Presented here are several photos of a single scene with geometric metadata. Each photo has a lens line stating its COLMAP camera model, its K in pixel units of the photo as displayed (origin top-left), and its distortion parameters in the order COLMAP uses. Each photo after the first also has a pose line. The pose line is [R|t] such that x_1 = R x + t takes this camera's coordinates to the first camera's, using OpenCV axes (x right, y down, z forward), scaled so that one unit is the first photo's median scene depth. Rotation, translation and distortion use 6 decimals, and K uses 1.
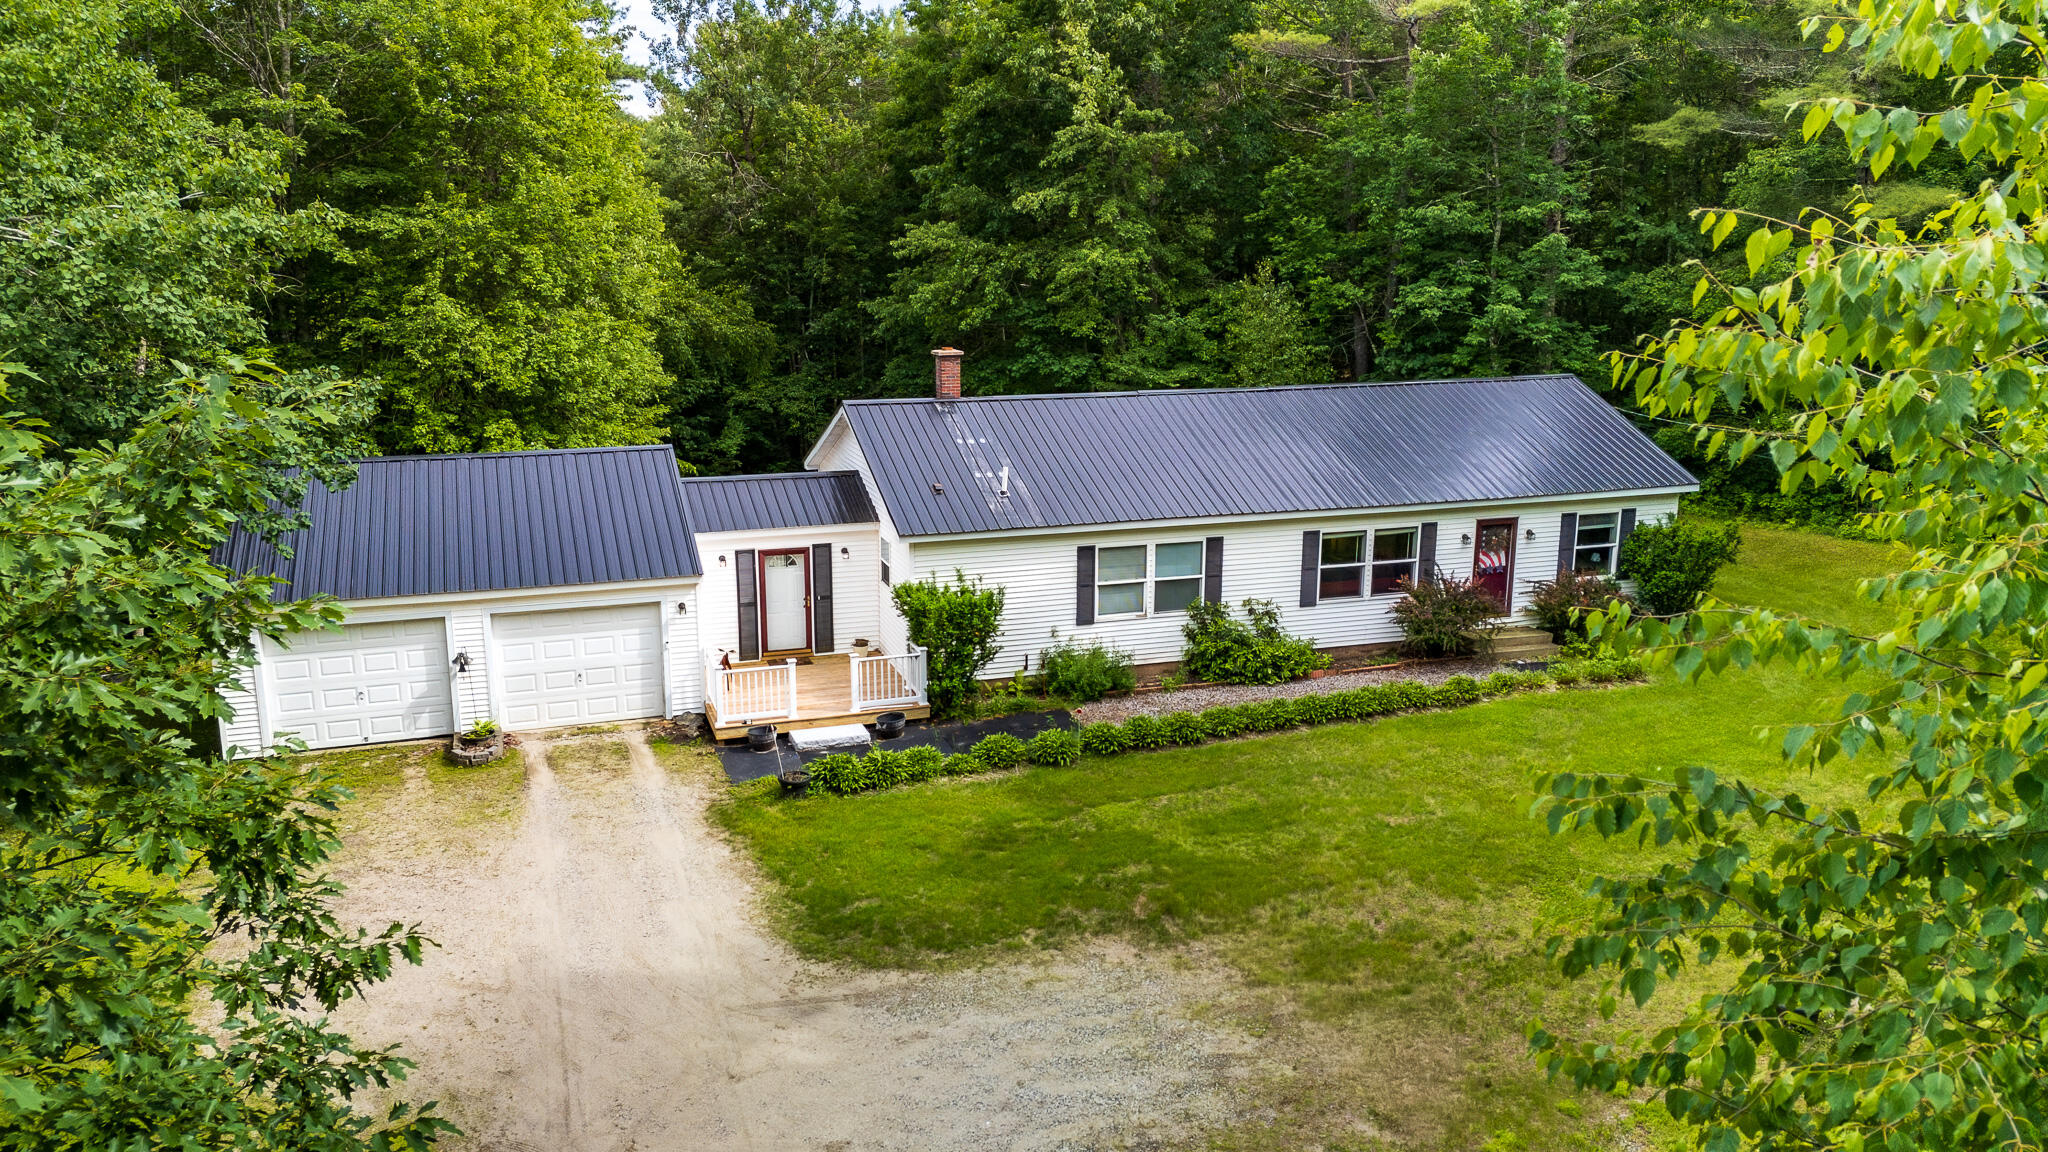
lens RADIAL K [[1517.2, 0, 1024.0], [0, 1517.2, 576.0], [0, 0, 1]] dist [-0.002014, -0.001802]
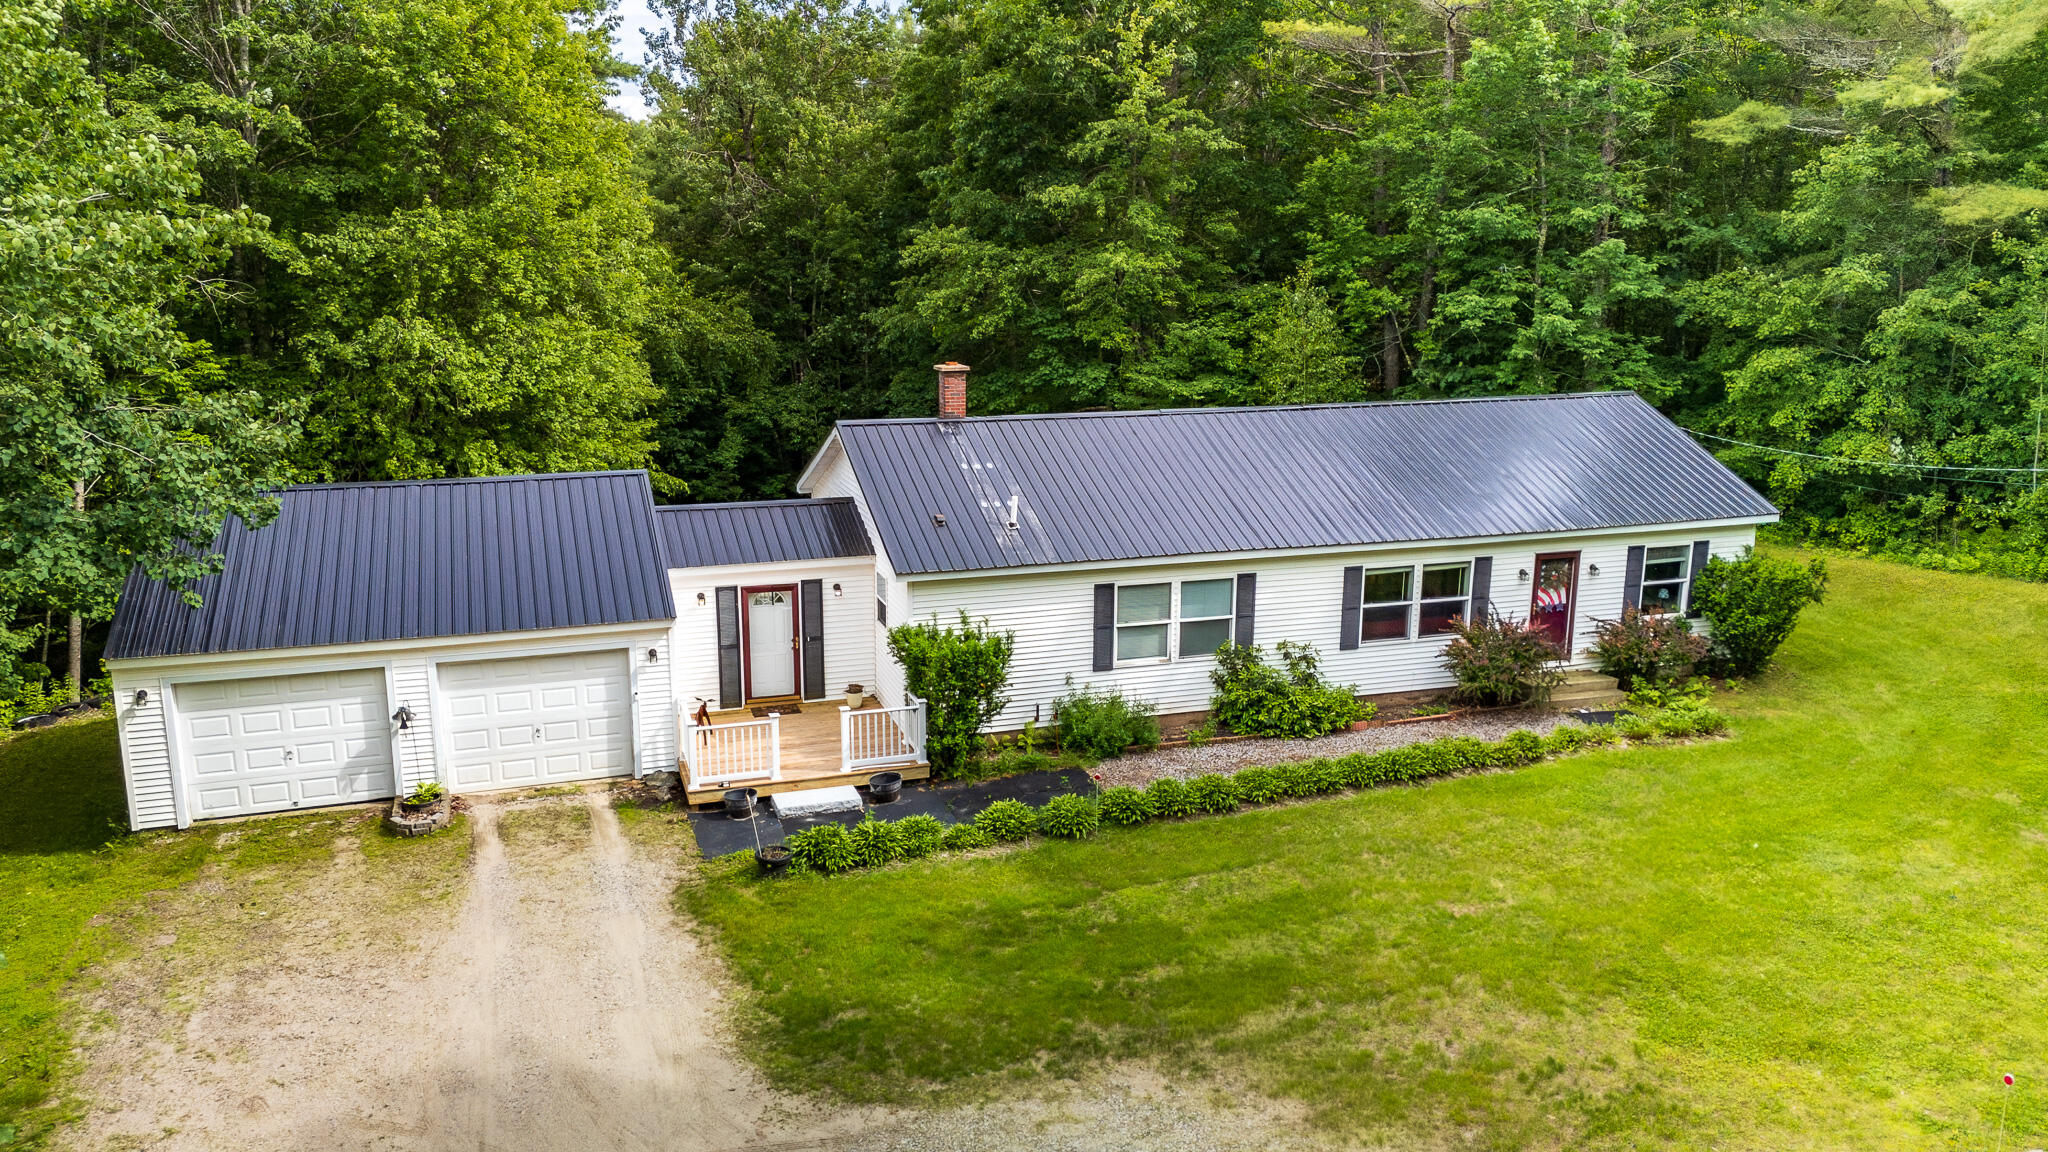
lens RADIAL K [[1517.2, 0, 1024.0], [0, 1517.2, 576.0], [0, 0, 1]] dist [-0.002014, -0.001802]
pose [[0.999971, 0.002623, -0.007143, -0.000241], [-0.002643, 0.999993, -0.002700, -0.021385], [0.007136, 0.002719, 0.999971, 0.096580]]
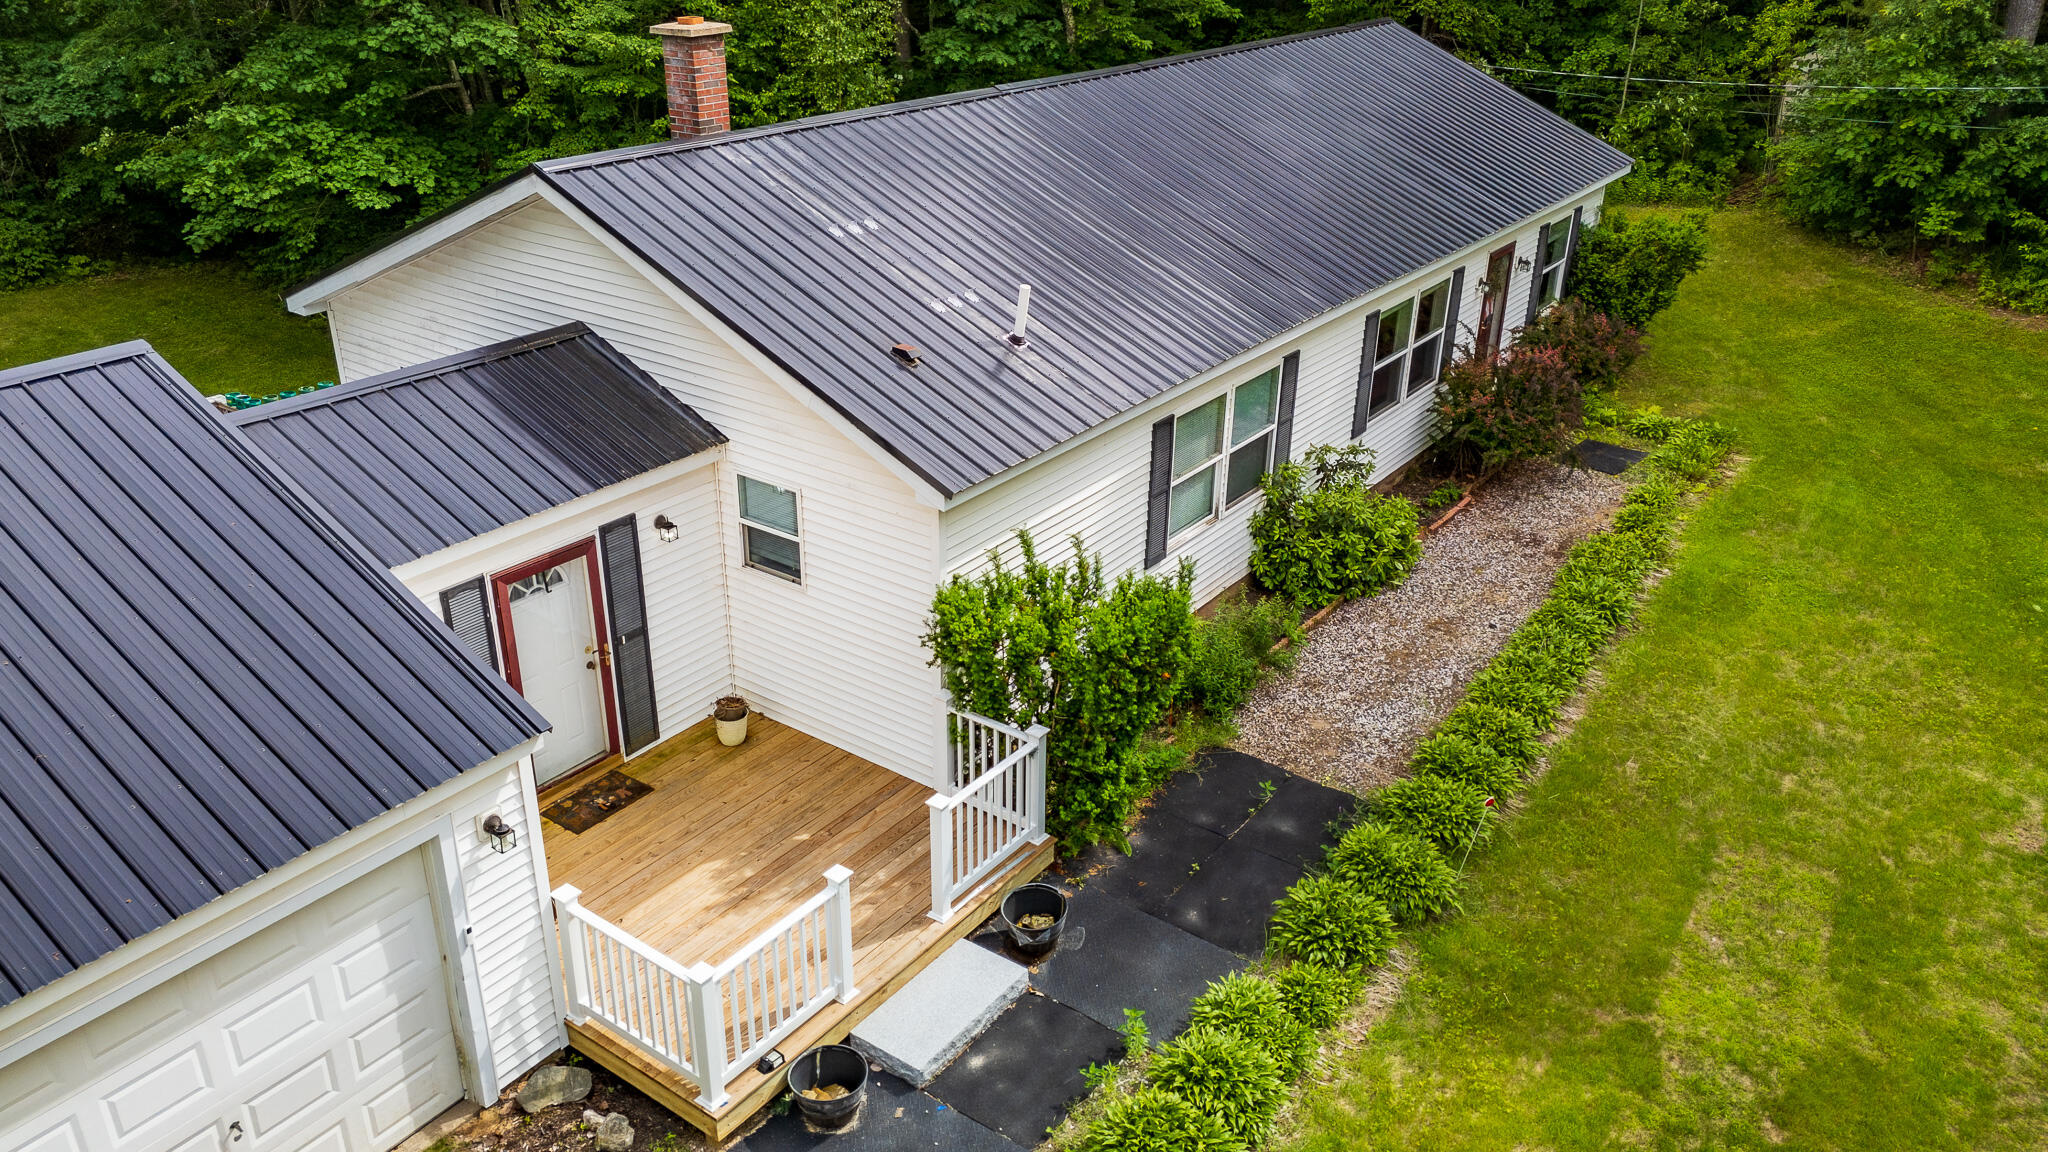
lens RADIAL K [[1517.2, 0, 1024.0], [0, 1517.2, 576.0], [0, 0, 1]] dist [-0.002014, -0.001802]
pose [[0.806322, -0.243737, 0.538923, -0.274526], [0.116184, 0.958663, 0.259741, -0.103464], [-0.579954, -0.146821, 0.801309, 0.591240]]
